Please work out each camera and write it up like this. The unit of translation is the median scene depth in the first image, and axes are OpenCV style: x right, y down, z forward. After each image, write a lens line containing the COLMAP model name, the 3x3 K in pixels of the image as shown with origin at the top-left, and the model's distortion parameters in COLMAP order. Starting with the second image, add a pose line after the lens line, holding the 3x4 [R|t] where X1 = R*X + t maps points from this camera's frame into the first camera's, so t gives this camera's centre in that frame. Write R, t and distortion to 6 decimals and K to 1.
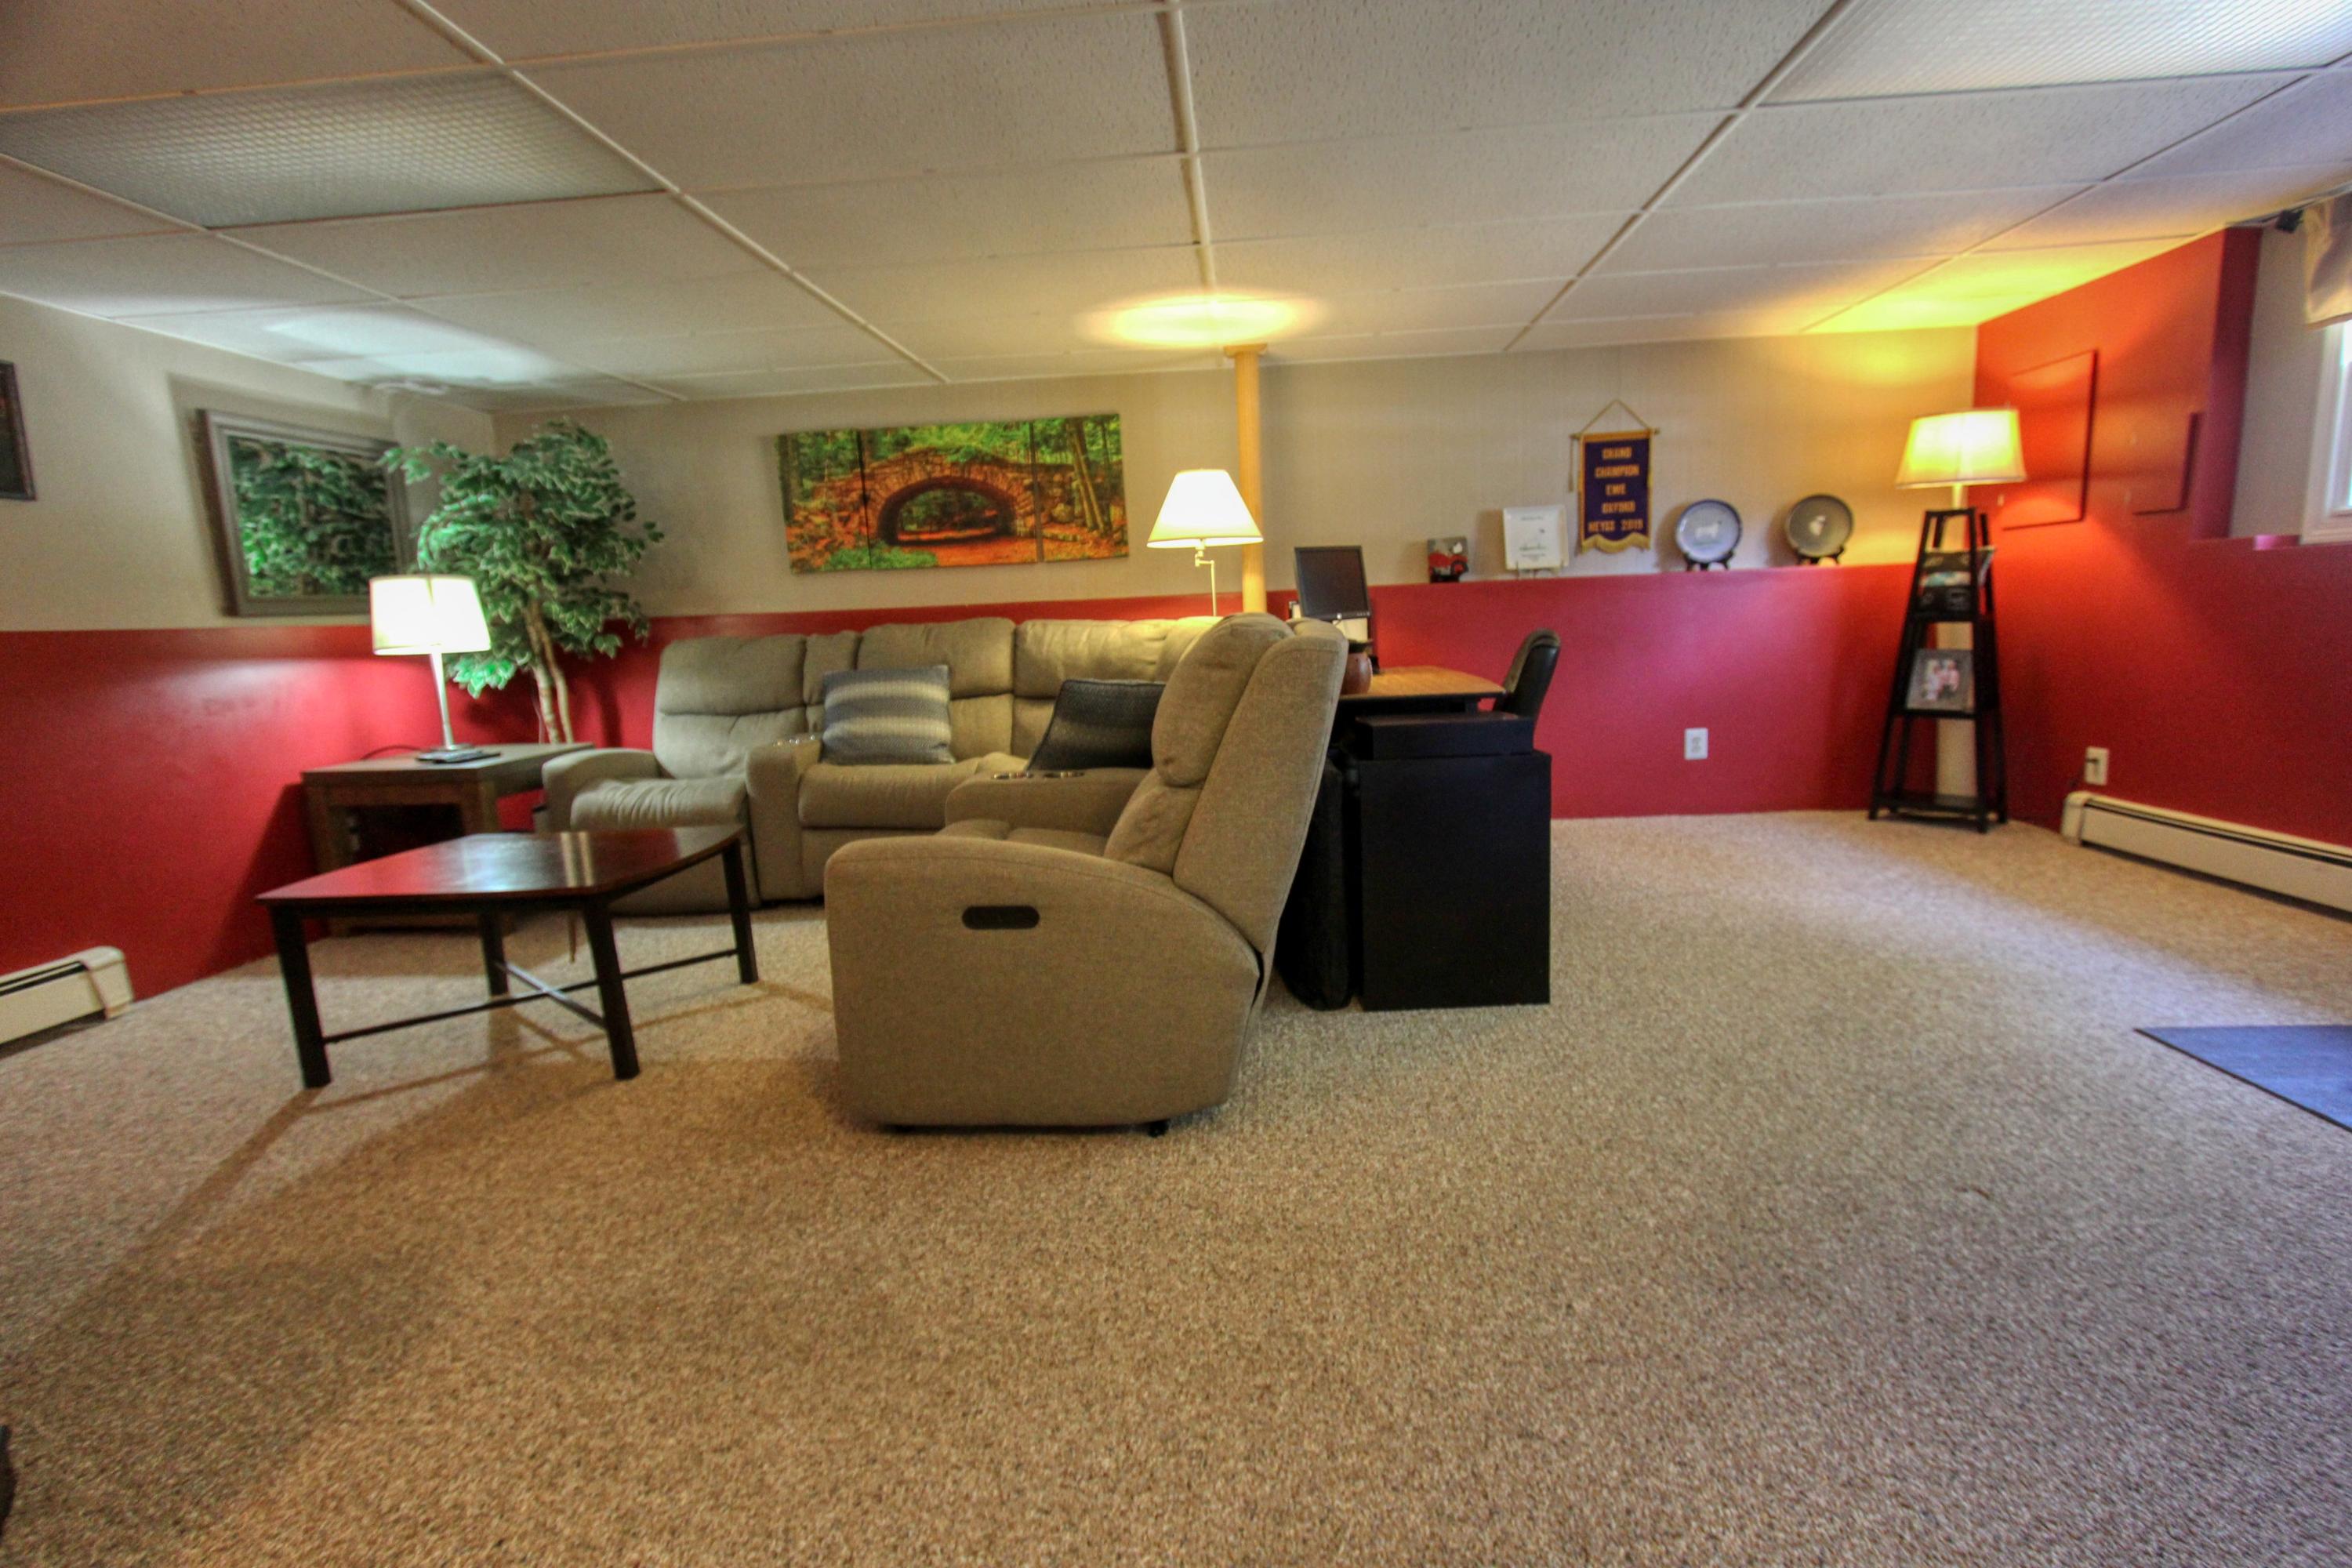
lens RADIAL K [[1074.4, 0, 1184.8], [0, 1074.4, 784.1], [0, 0, 1]] dist [-0.000135, 0.000124]
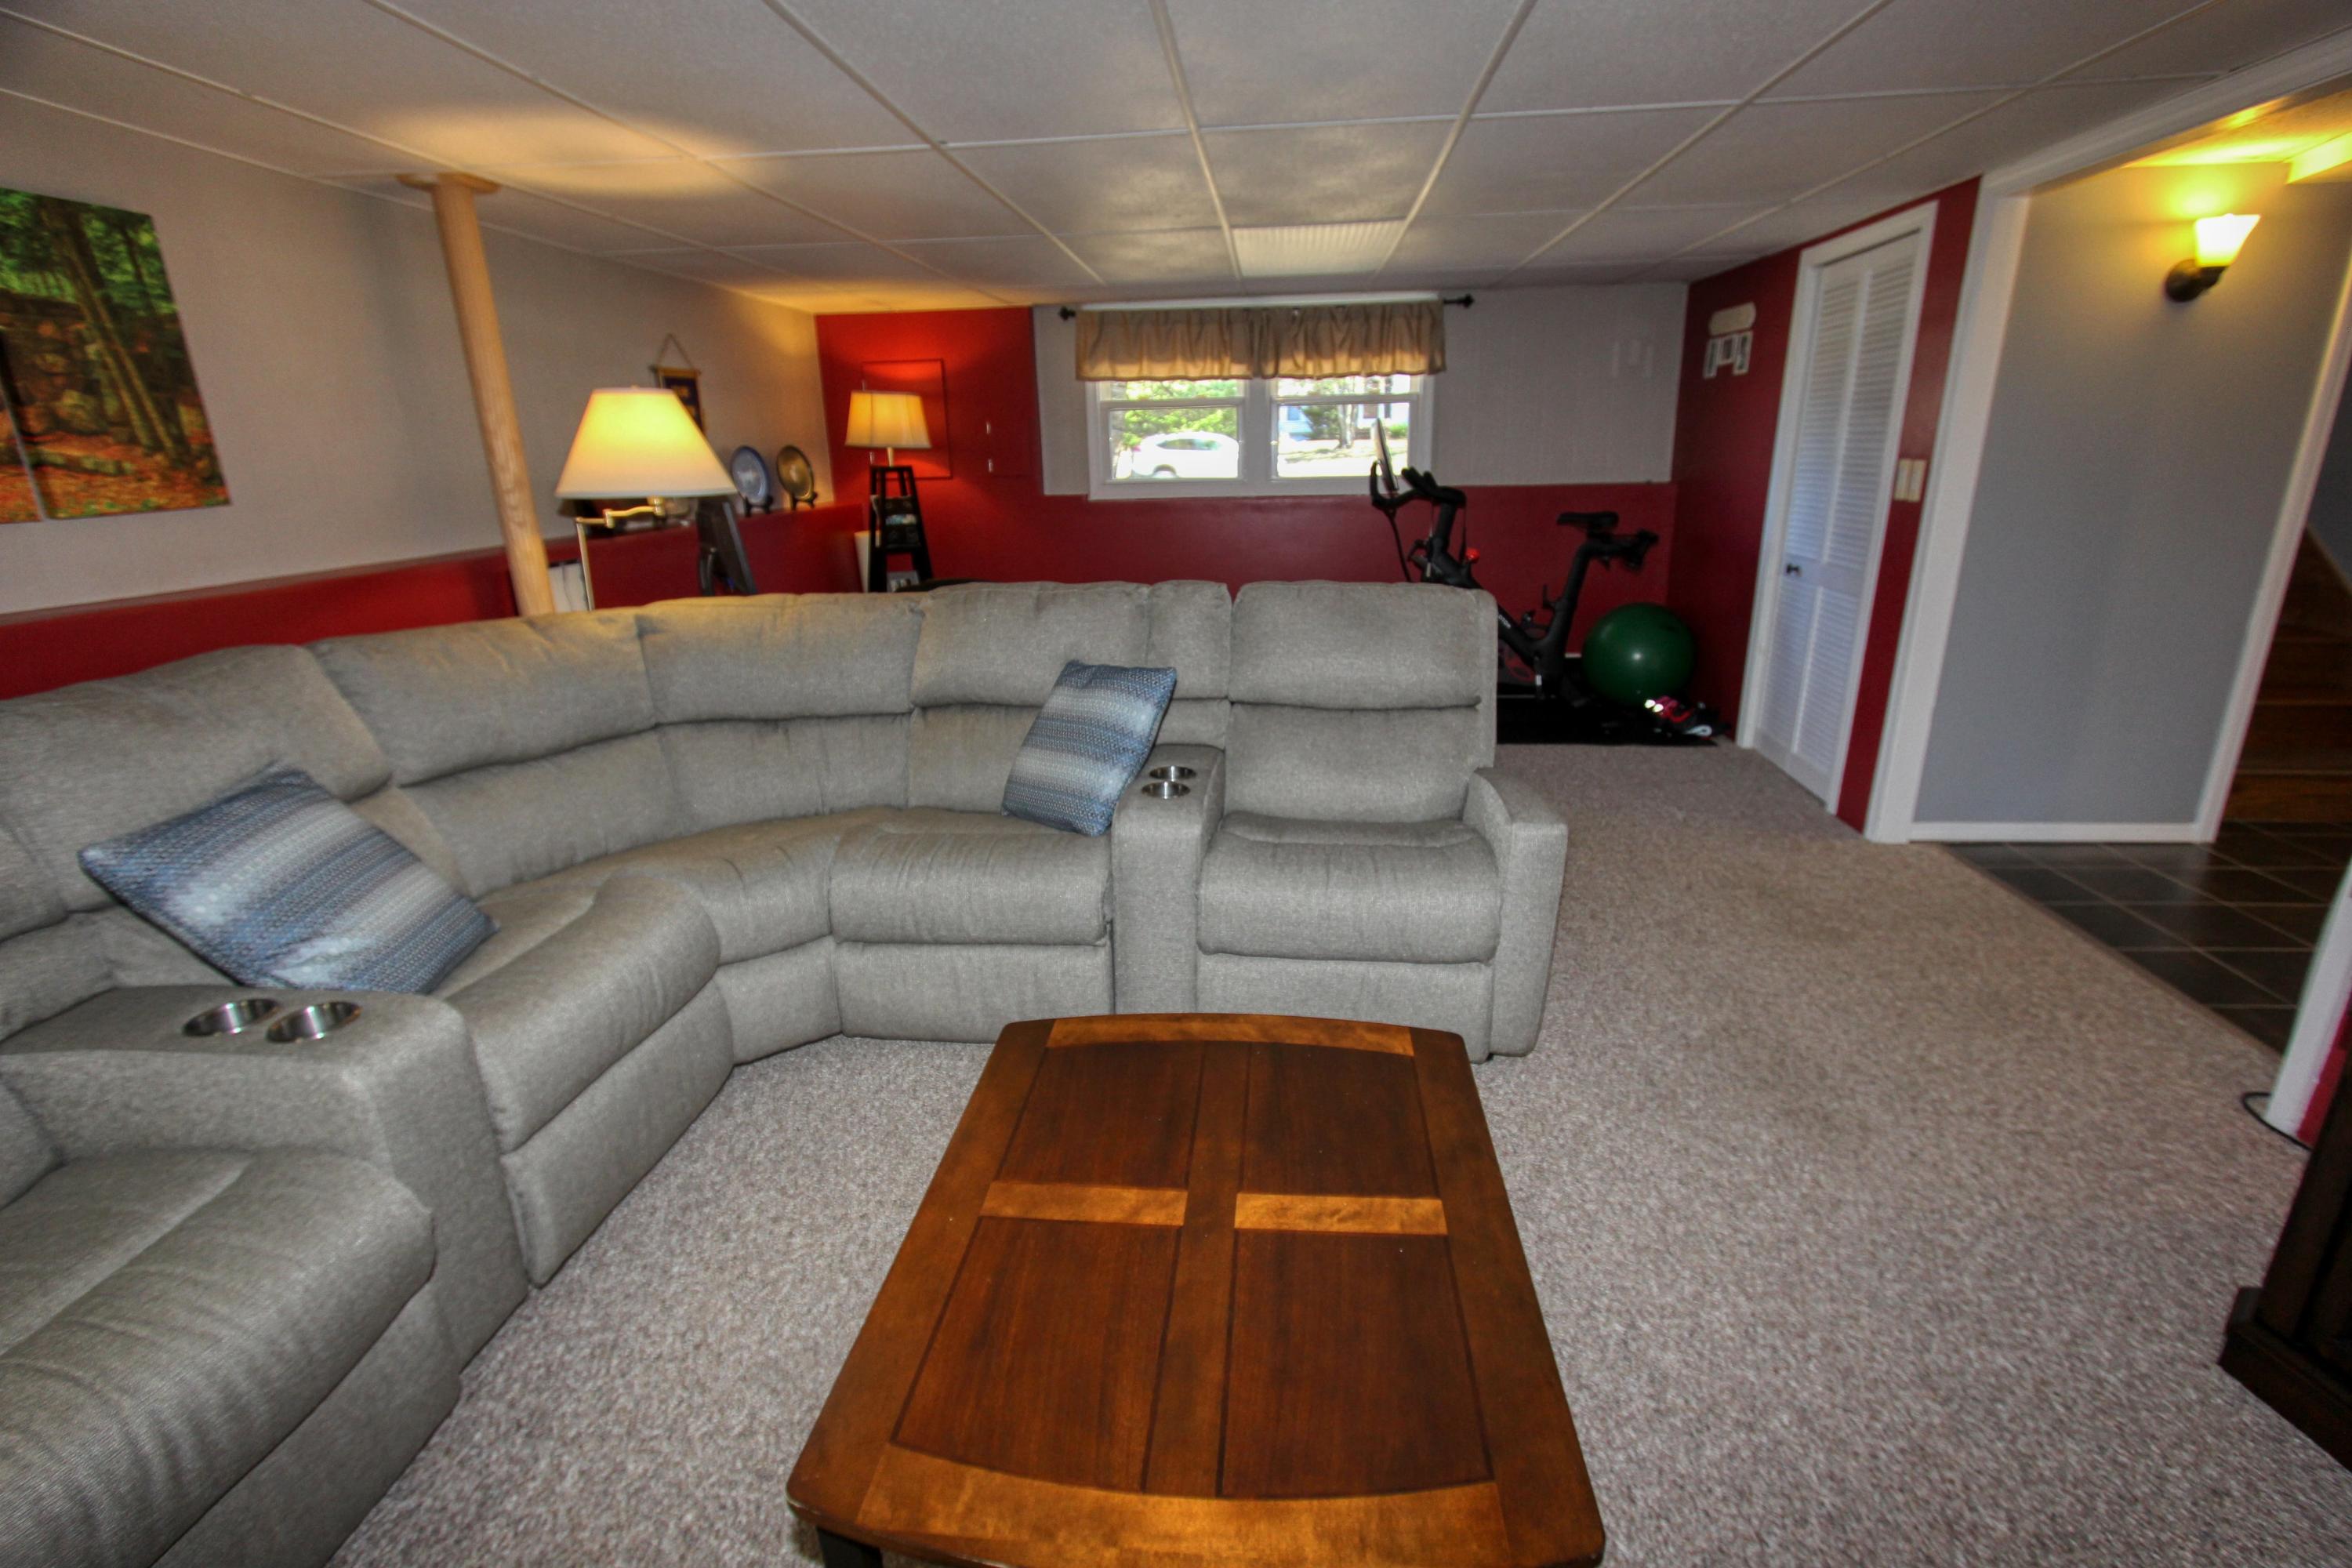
lens RADIAL K [[1074.4, 0, 1183.5], [0, 1074.4, 783.6], [0, 0, 1]] dist [-0.000135, 0.000124]
pose [[0.028858, -0.262612, 0.964470, -0.590190], [0.174962, 0.951303, 0.253792, -0.136258], [-0.984152, 0.161422, 0.073400, 0.532107]]
